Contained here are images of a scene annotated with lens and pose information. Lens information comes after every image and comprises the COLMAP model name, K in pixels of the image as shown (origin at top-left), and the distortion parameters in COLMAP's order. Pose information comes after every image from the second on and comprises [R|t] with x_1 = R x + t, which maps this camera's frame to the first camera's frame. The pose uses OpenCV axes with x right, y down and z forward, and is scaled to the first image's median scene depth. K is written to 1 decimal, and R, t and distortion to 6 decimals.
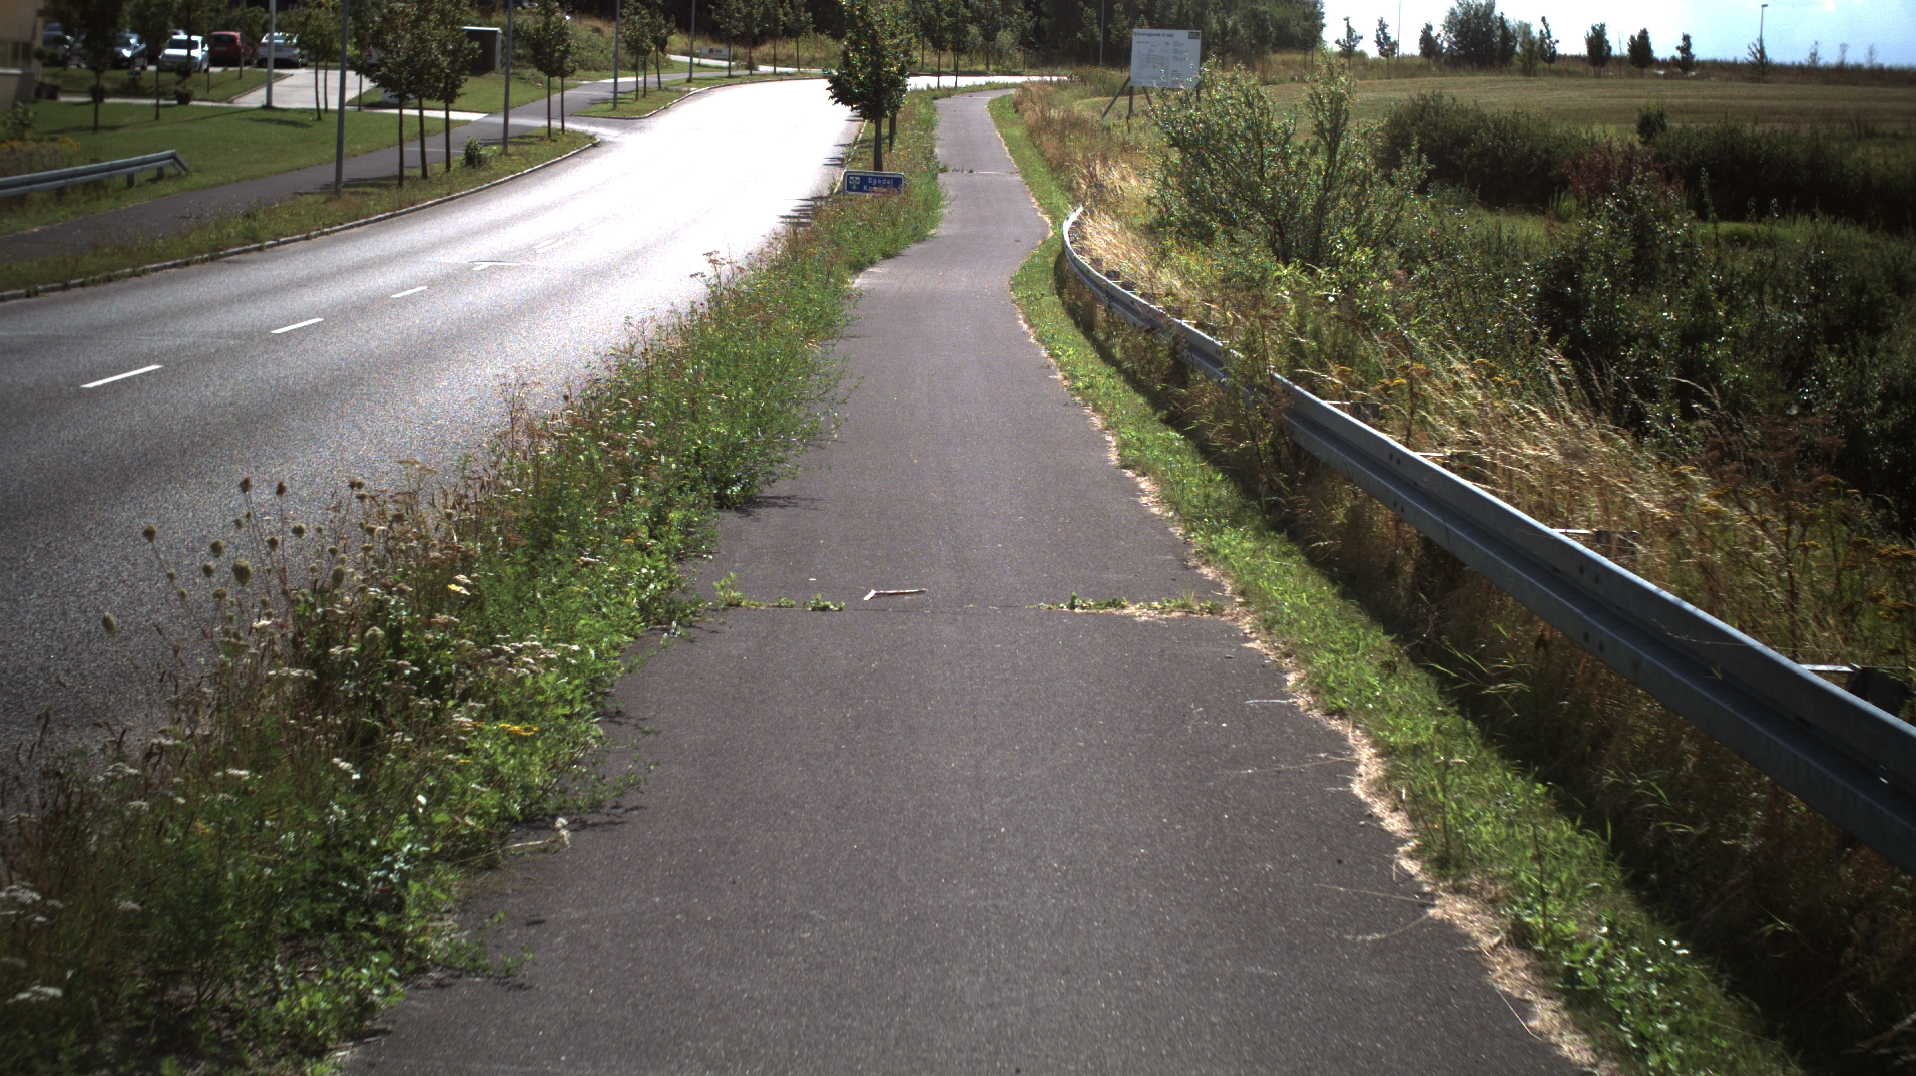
lens RADIAL K [[3562.7, 0, 958.0], [0, 3562.7, 538.0], [0, 0, 1]] dist [-0.311172, 0.411264]
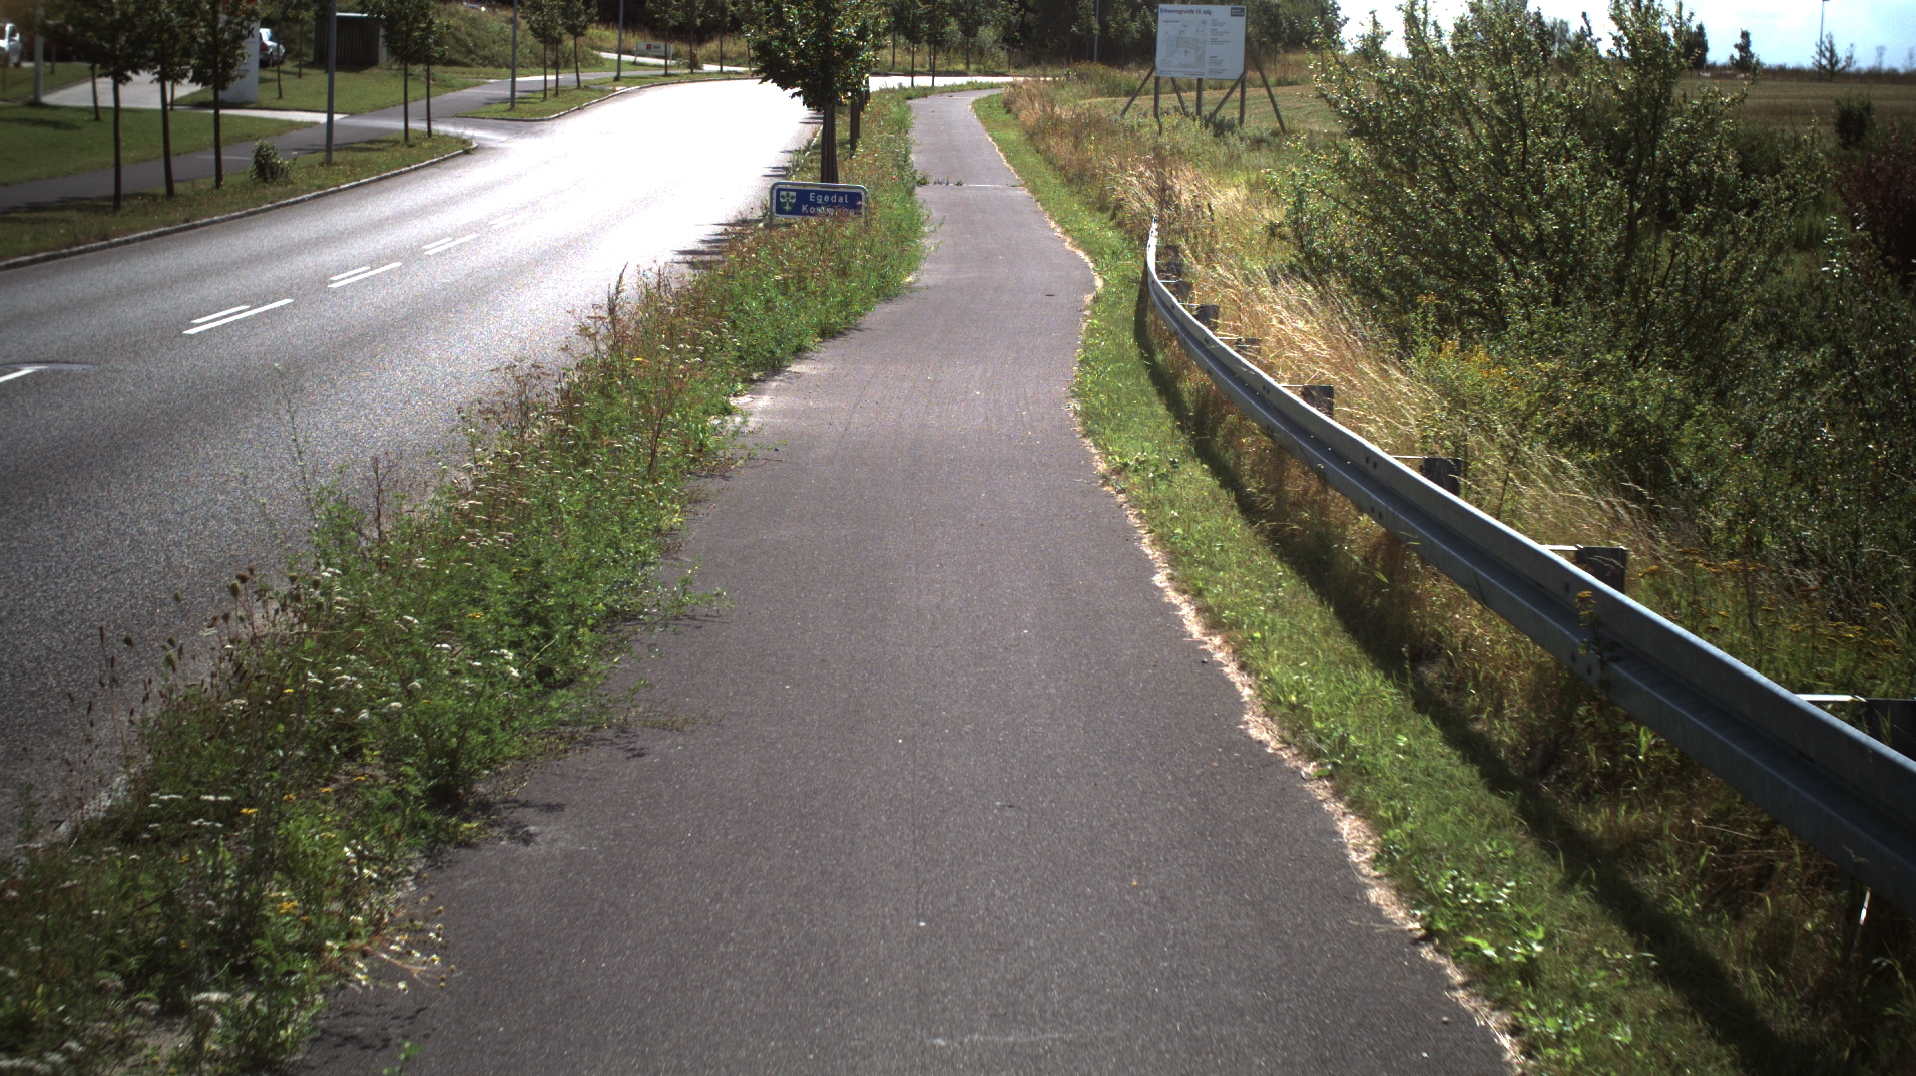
lens RADIAL K [[3562.7, 0, 958.0], [0, 3562.7, 538.0], [0, 0, 1]] dist [-0.311172, 0.411264]
pose [[0.999964, -0.003542, 0.007745, -0.001324], [0.003575, 0.999984, -0.004344, -0.013325], [-0.007730, 0.004371, 0.999961, 0.131776]]
